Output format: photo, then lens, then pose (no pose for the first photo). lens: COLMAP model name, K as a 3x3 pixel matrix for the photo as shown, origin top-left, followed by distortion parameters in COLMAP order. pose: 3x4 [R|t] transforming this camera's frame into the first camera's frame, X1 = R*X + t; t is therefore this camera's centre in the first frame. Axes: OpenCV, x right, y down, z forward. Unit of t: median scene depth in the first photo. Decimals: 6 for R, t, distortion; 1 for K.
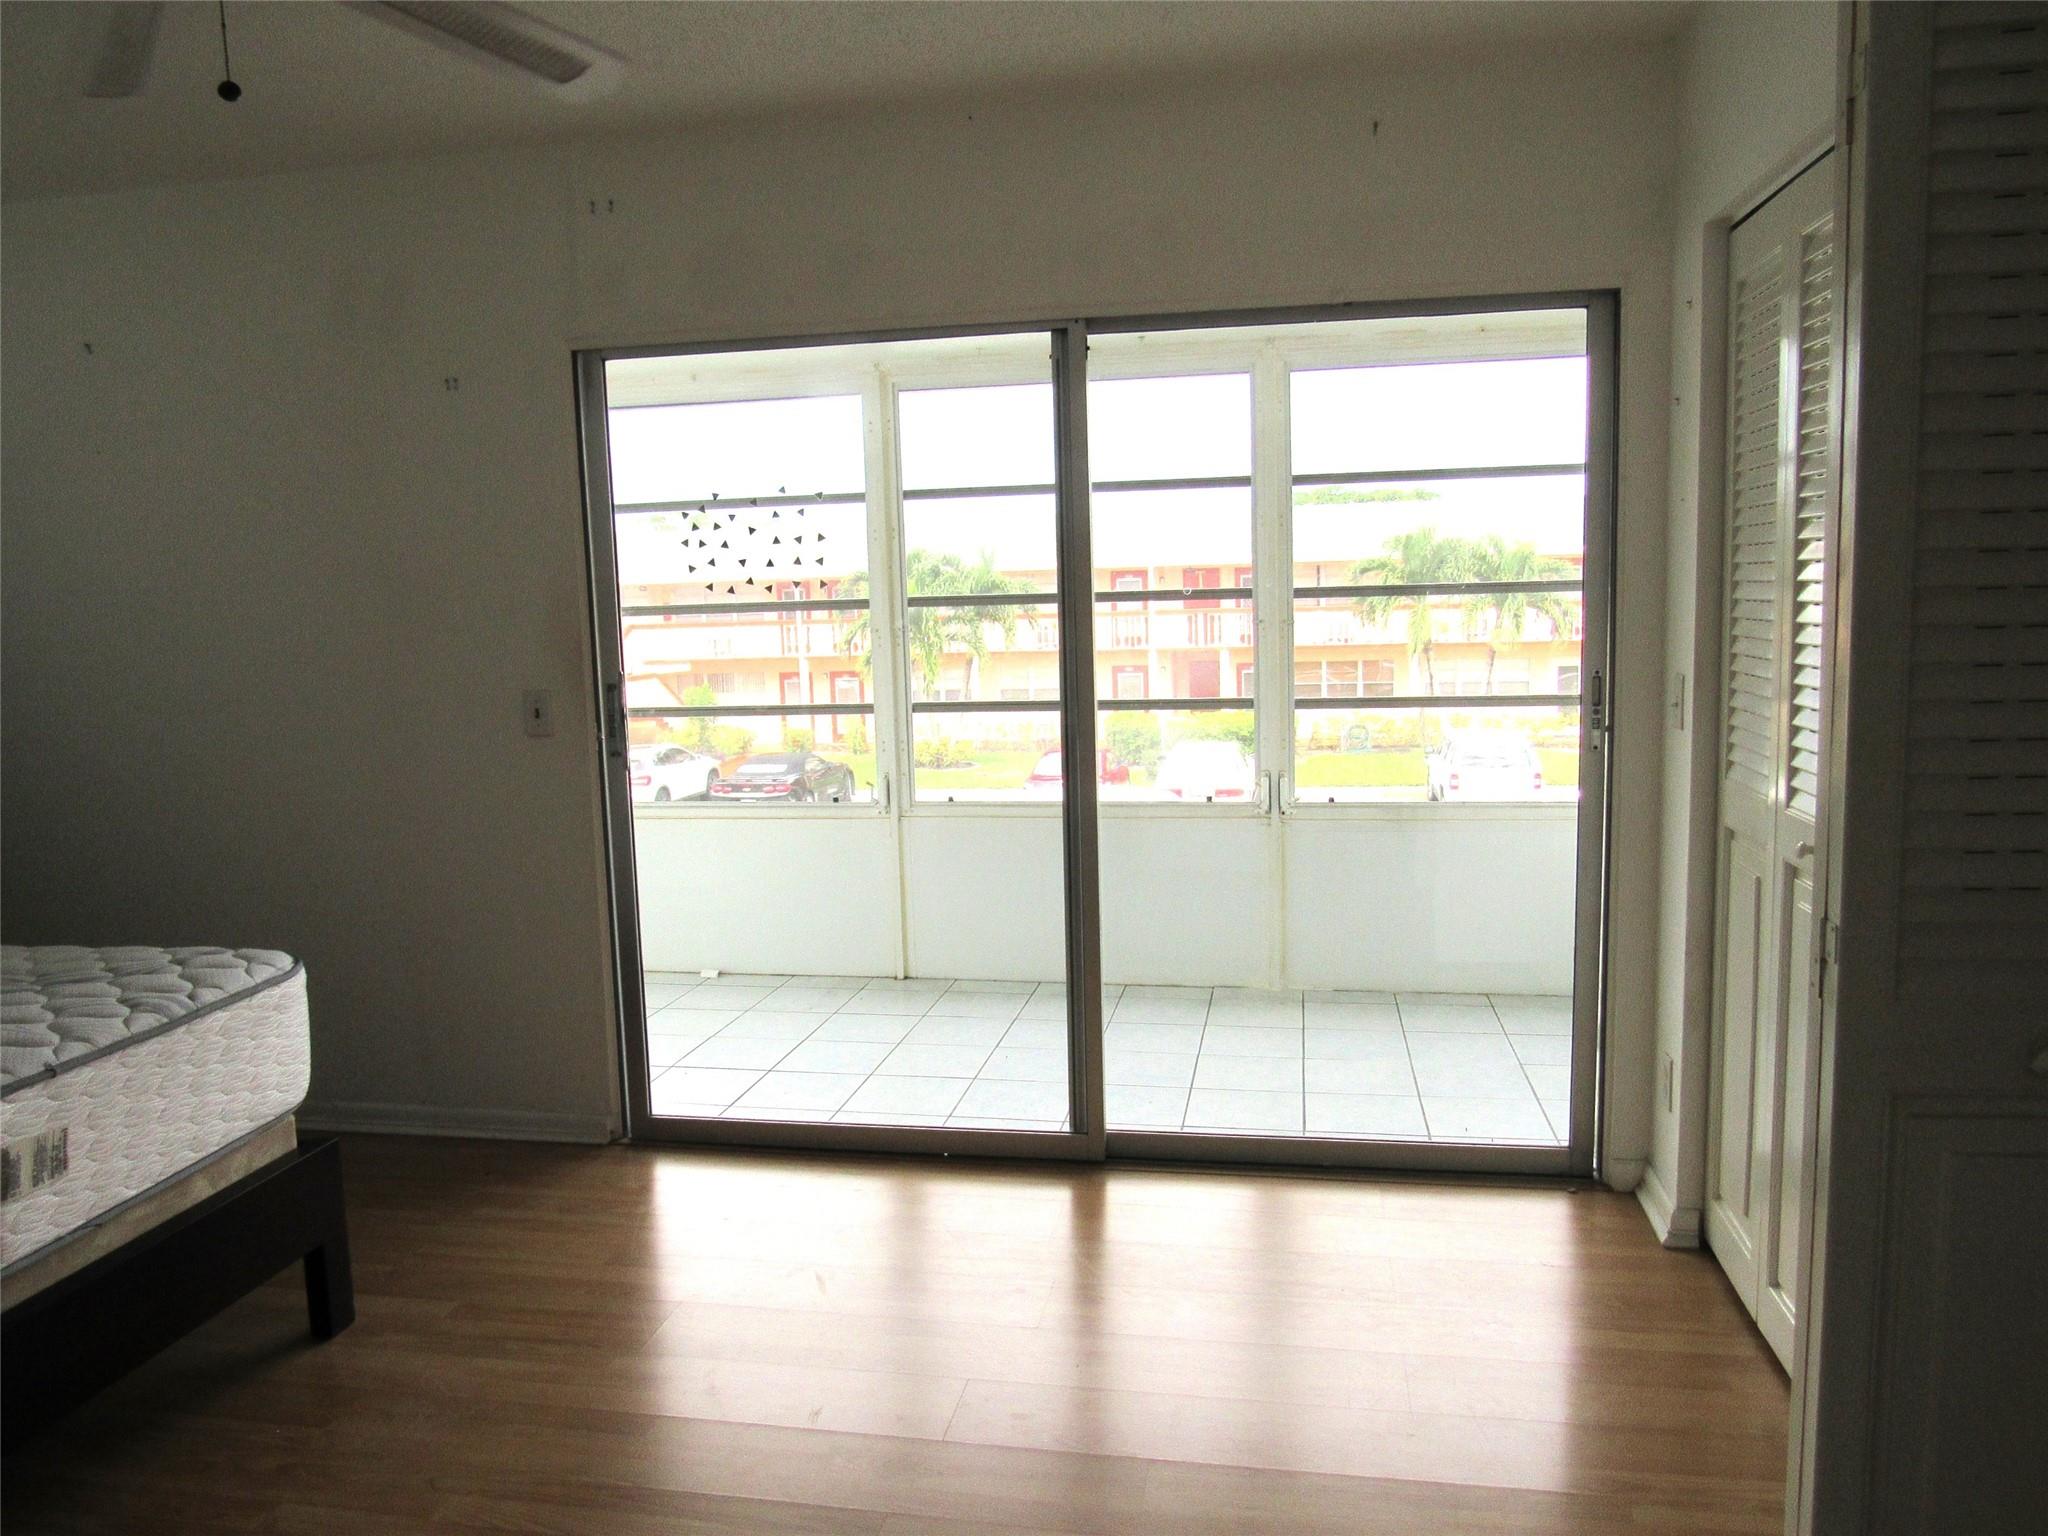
lens RADIAL K [[1442.2, 0, 1038.2], [0, 1442.2, 765.4], [0, 0, 1]] dist [-0.033688, -0.002543]
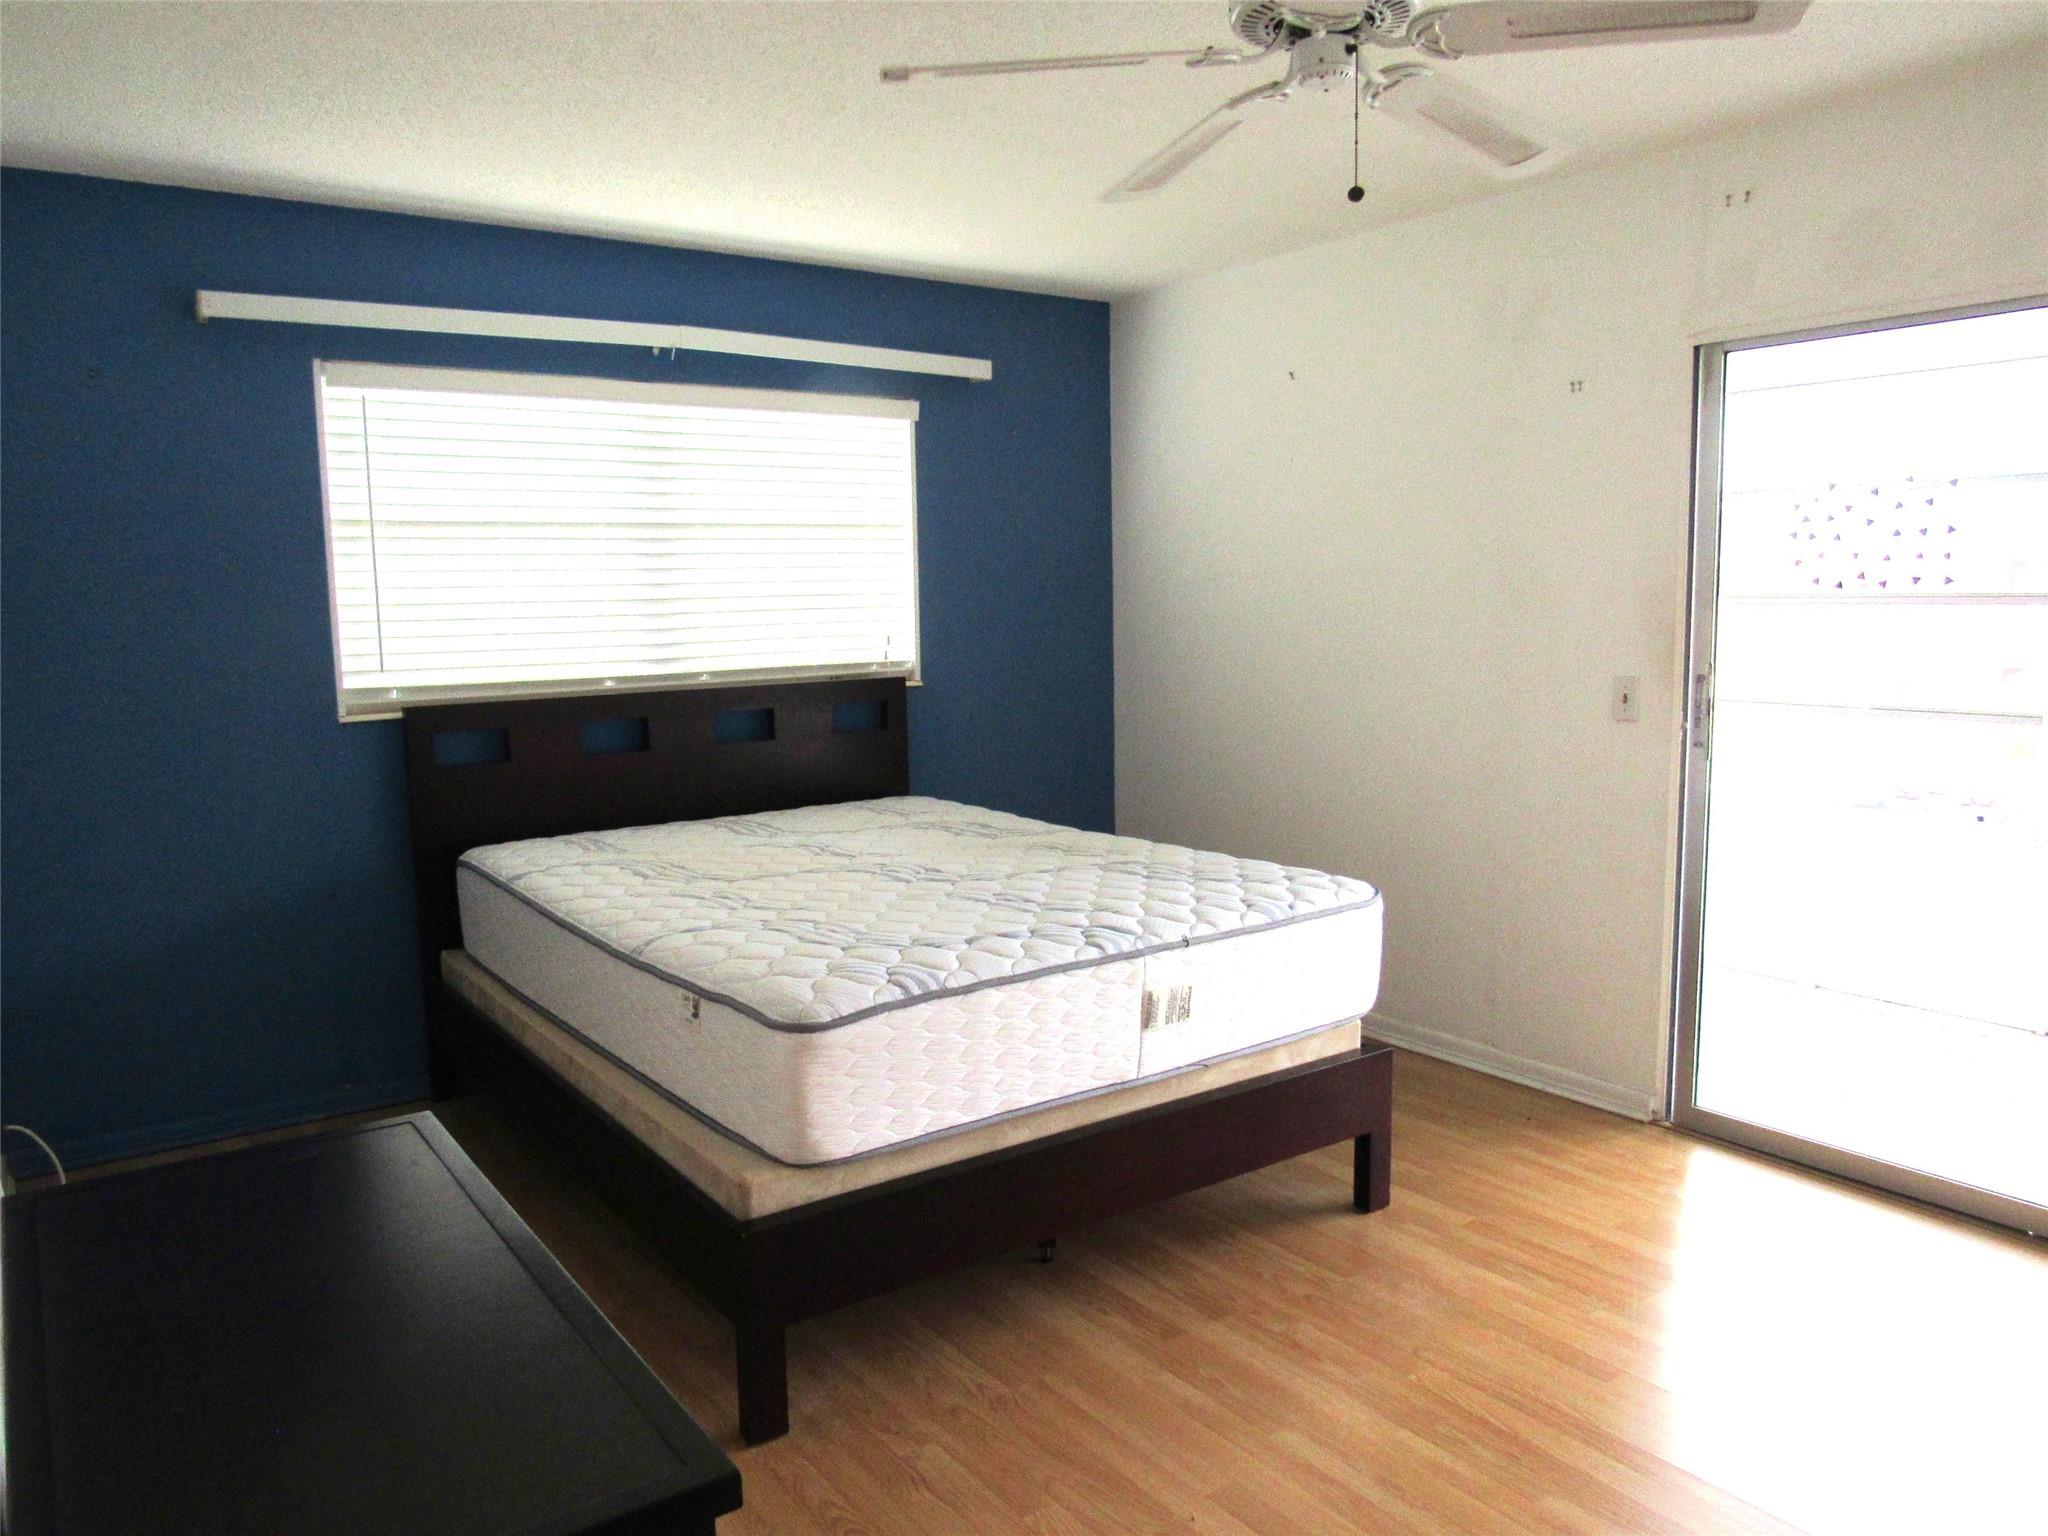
lens RADIAL K [[1442.2, 0, 1038.2], [0, 1442.2, 765.4], [0, 0, 1]] dist [-0.033688, -0.002543]
pose [[0.715681, 0.102151, -0.690917, 0.095614], [-0.089433, 0.994506, 0.054397, -0.008801], [0.692678, 0.022860, 0.720884, -0.062513]]
